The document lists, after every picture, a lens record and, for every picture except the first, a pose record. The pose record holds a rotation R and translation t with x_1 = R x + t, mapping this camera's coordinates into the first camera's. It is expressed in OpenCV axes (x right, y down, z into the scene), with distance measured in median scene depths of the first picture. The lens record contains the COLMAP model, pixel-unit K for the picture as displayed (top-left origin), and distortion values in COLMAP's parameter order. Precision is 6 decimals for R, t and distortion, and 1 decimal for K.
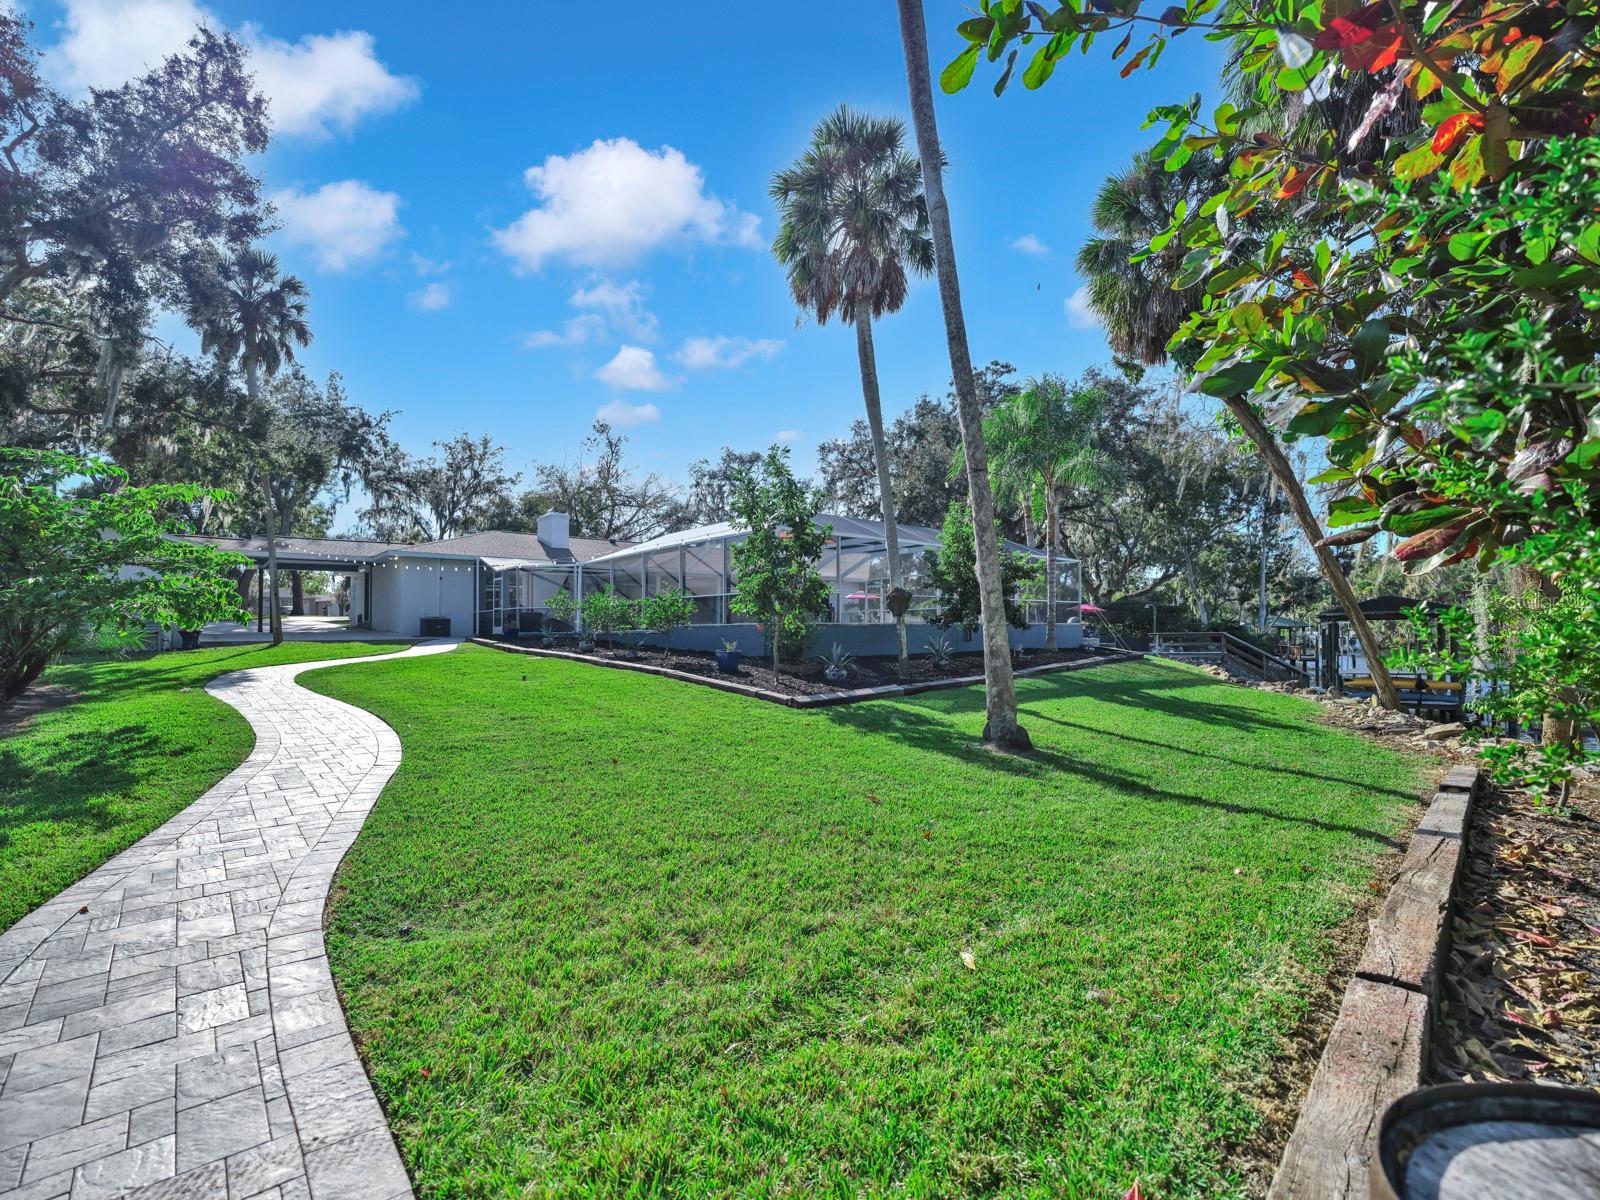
lens RADIAL K [[731.5, 0, 808.0], [0, 731.5, 617.2], [0, 0, 1]] dist [0.000543, 0.000233]
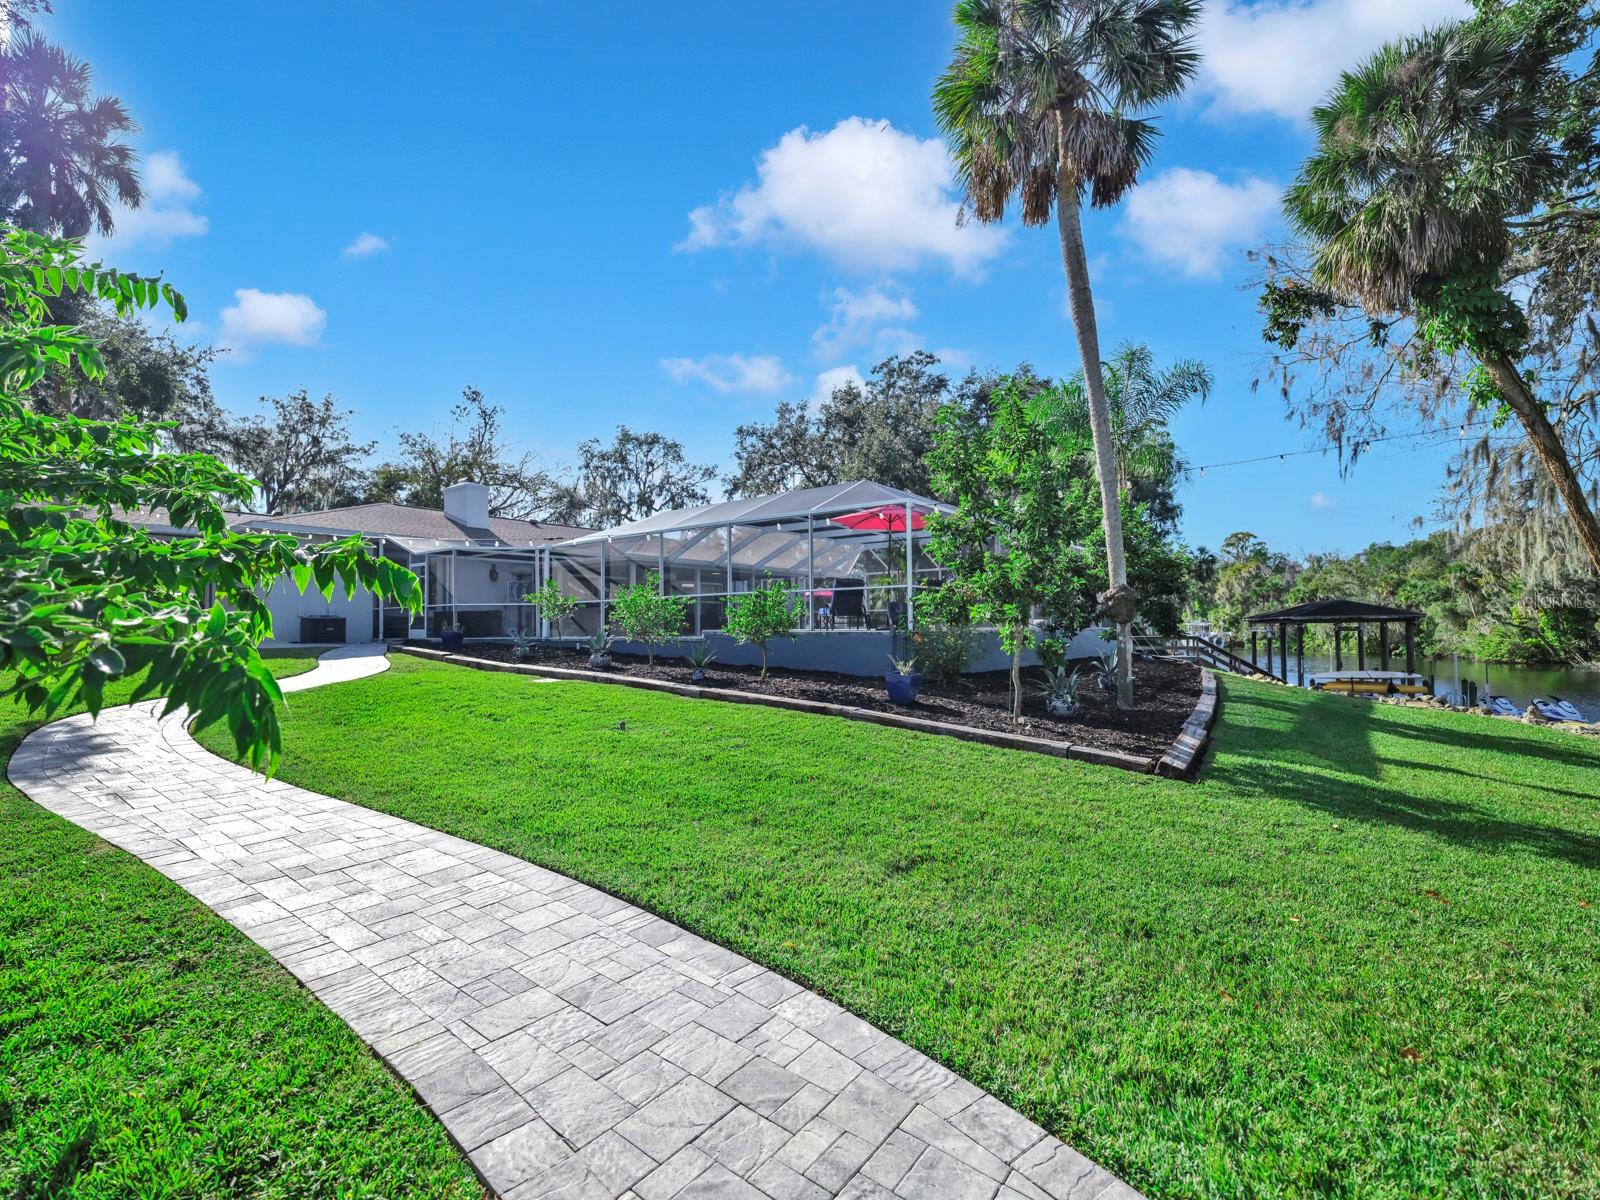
lens RADIAL K [[728.6, 0, 793.7], [0, 728.6, 605.7], [0, 0, 1]] dist [0.001954, -0.000809]
pose [[0.980500, 0.008404, 0.196340, -0.091250], [-0.006200, 0.999911, -0.011834, -0.002266], [-0.196422, 0.010386, 0.980465, 0.095427]]
